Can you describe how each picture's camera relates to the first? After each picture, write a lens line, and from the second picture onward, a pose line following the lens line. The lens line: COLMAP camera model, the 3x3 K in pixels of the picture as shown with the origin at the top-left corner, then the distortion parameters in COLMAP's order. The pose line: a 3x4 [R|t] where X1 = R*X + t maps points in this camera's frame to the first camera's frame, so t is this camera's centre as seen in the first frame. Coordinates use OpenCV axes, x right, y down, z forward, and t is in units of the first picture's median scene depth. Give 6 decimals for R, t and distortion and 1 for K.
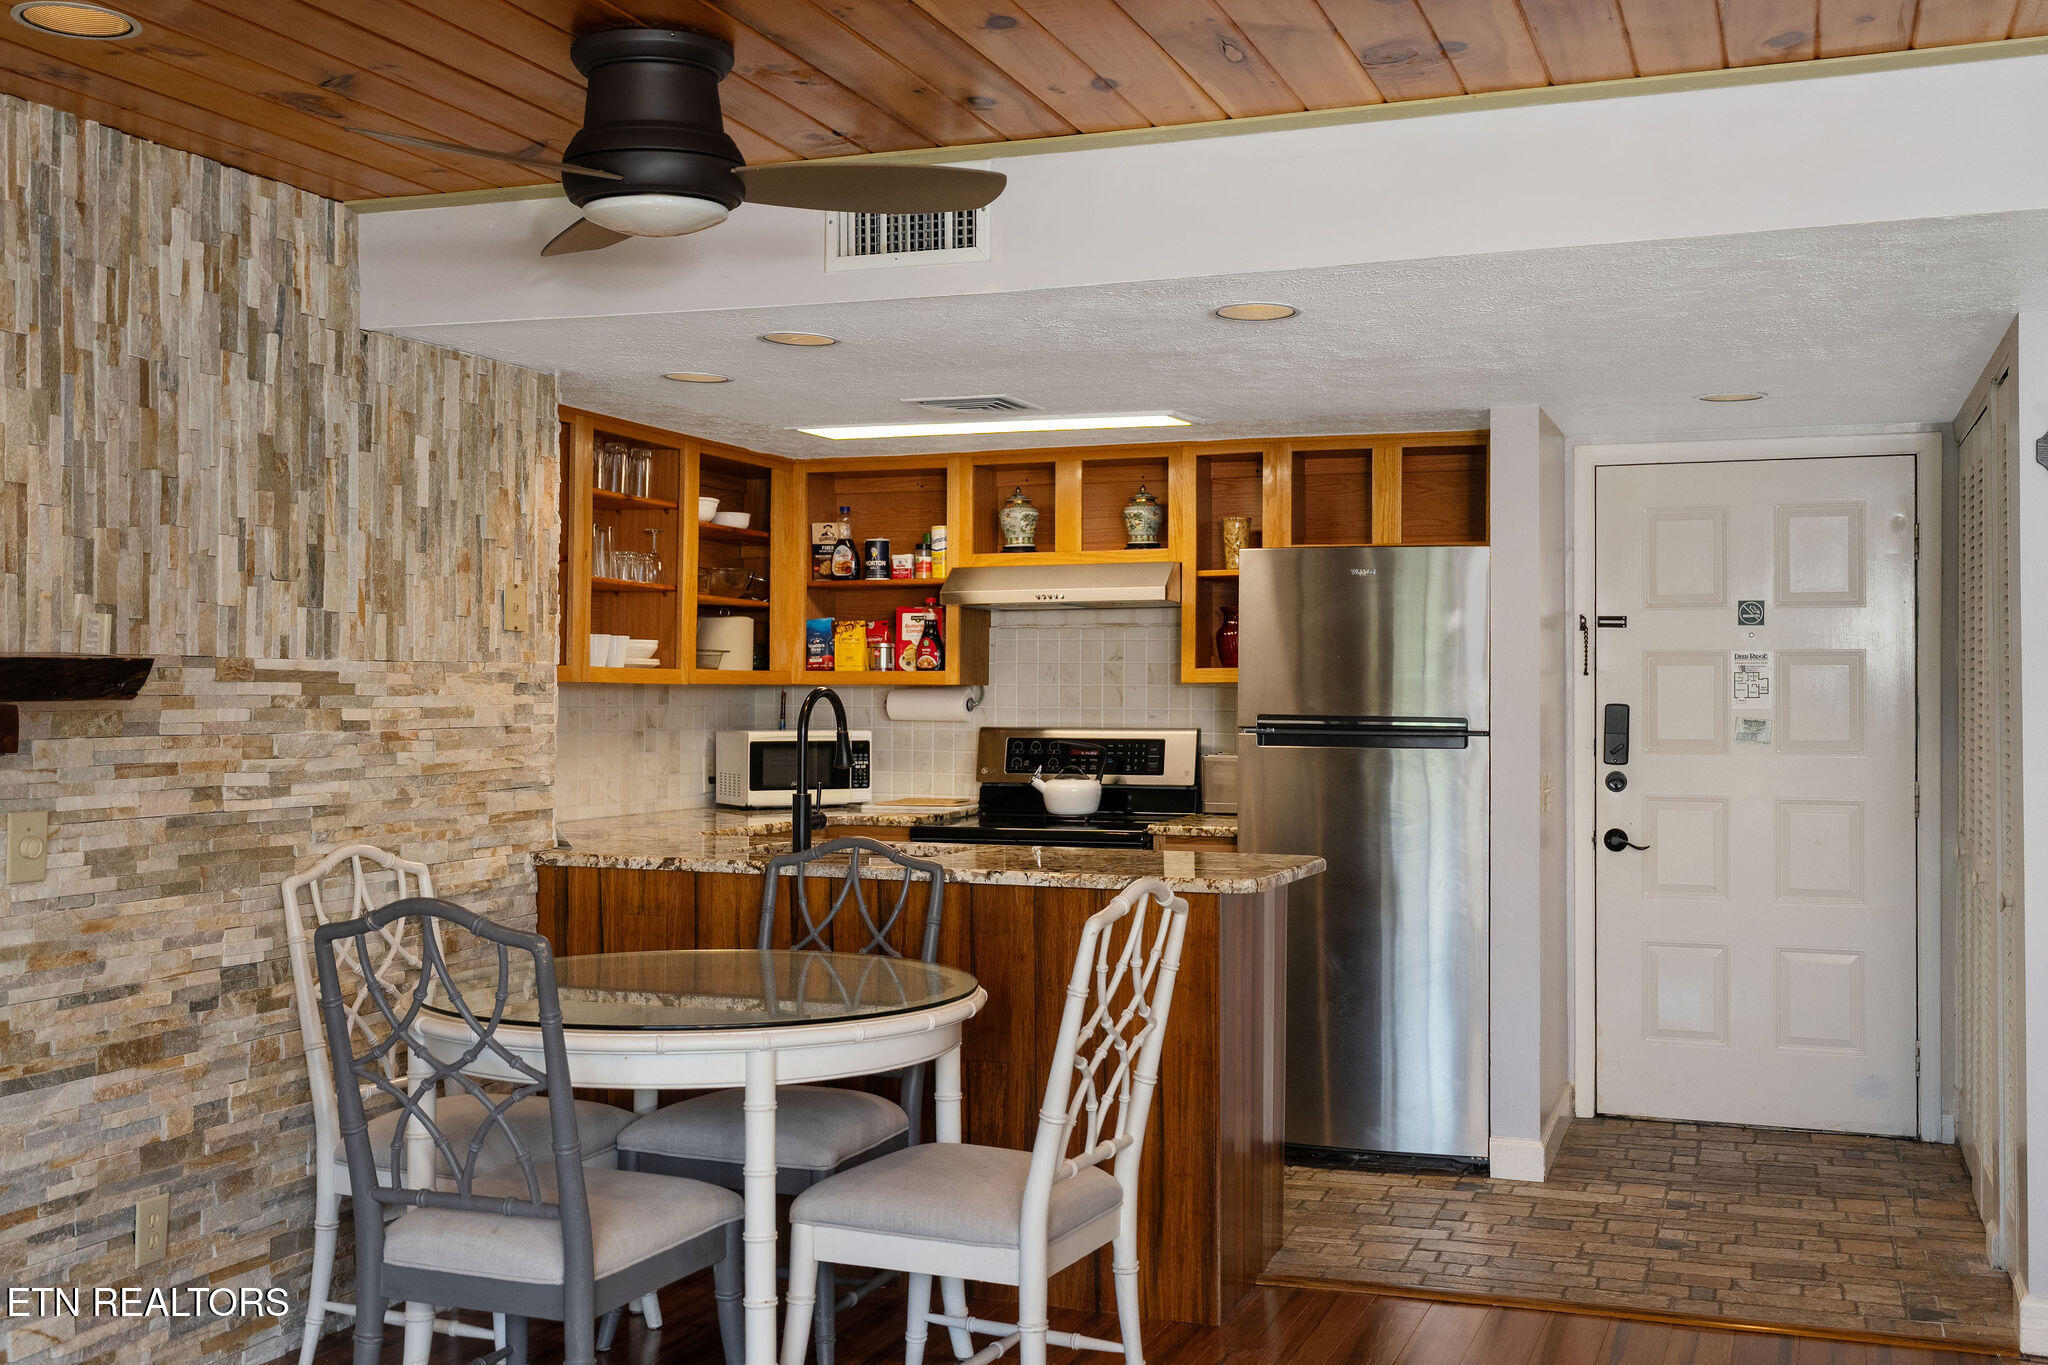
lens RADIAL K [[2022.7, 0, 1037.8], [0, 2022.7, 666.1], [0, 0, 1]] dist [0.013054, 0.000000]
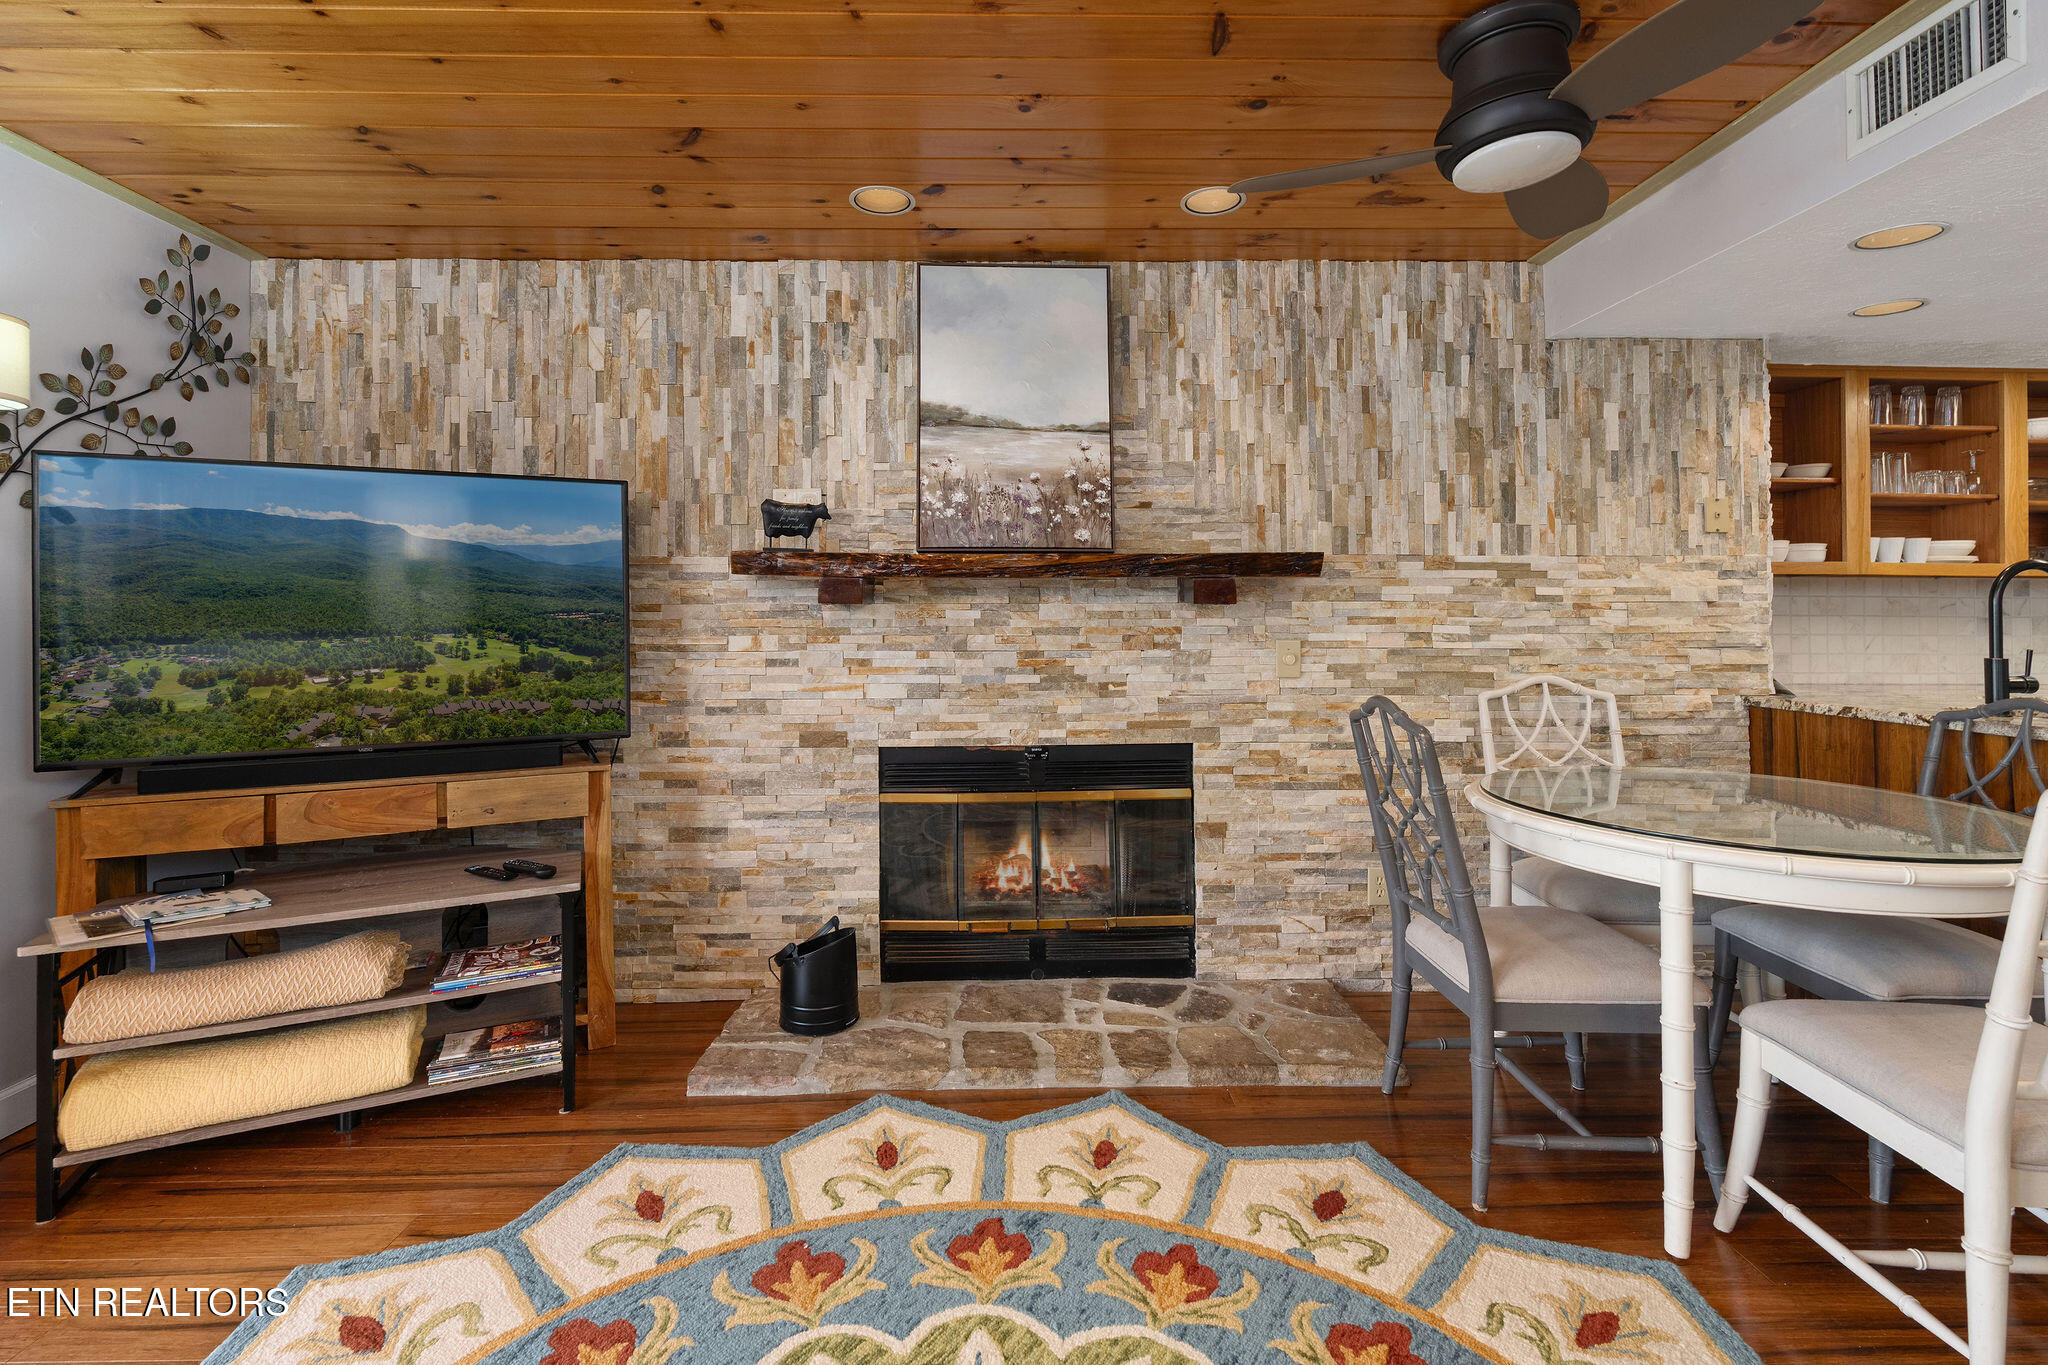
lens RADIAL K [[915.6, 0, 1027.7], [0, 915.6, 614.7], [0, 0, 1]] dist [0.000655, -0.001623]
pose [[0.375491, -0.016070, -0.926687, 0.147861], [0.012114, 0.999849, -0.012431, 0.042983], [0.926747, -0.006558, 0.375629, 0.352744]]
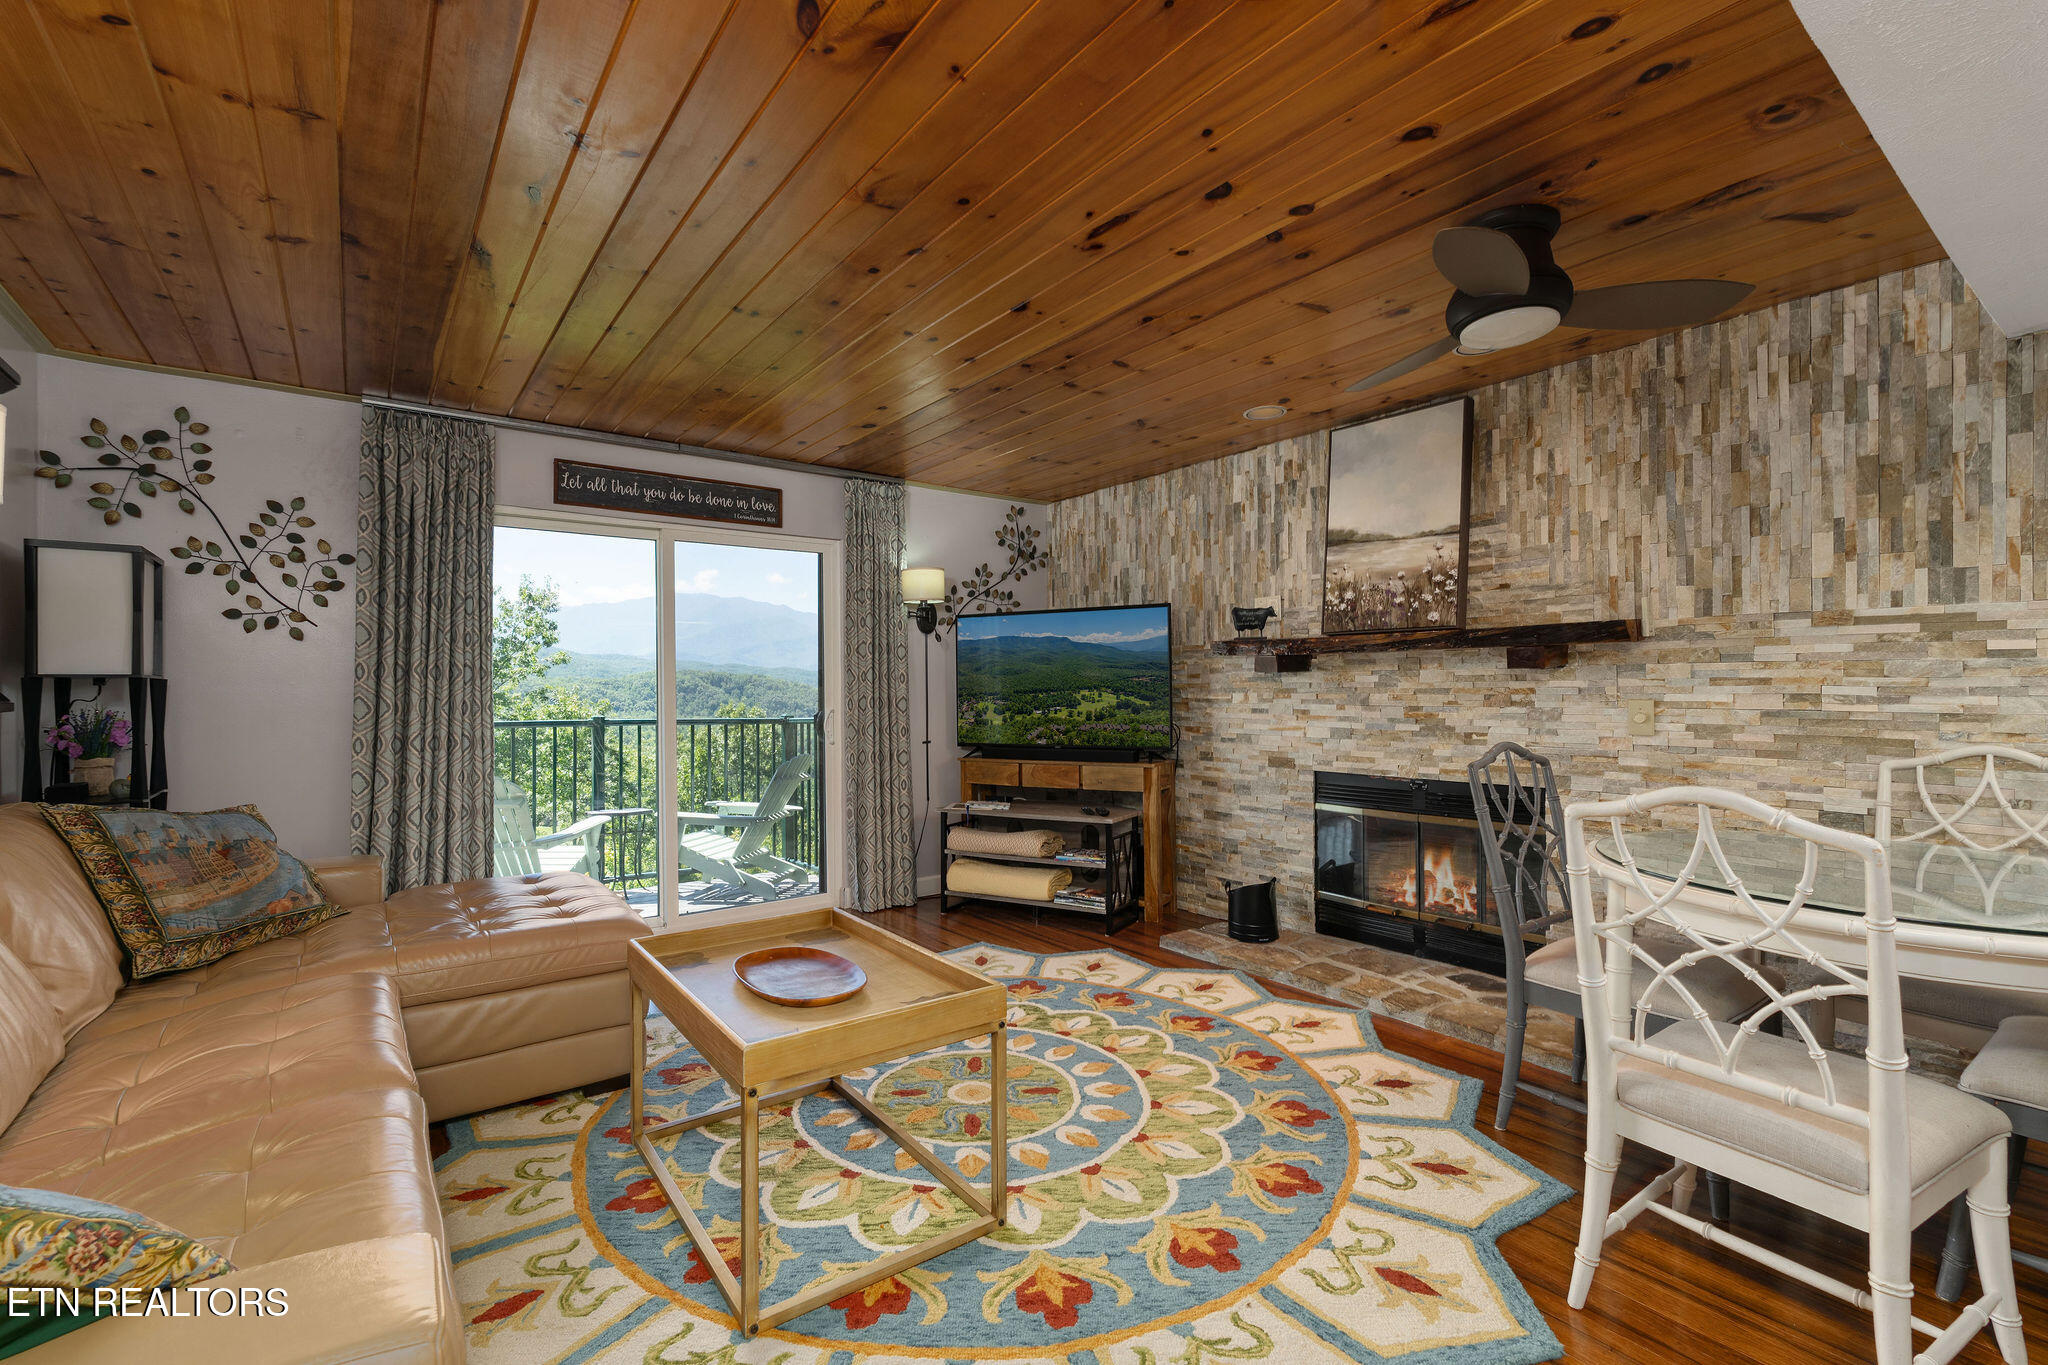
lens RADIAL K [[915.6, 0, 1020.1], [0, 915.6, 682.8], [0, 0, 1]] dist [0.000655, -0.001623]
pose [[-0.541997, -0.003238, -0.840374, 0.447951], [0.010979, 0.999880, -0.010934, 0.044400], [0.840309, -0.015153, -0.541897, 0.744738]]
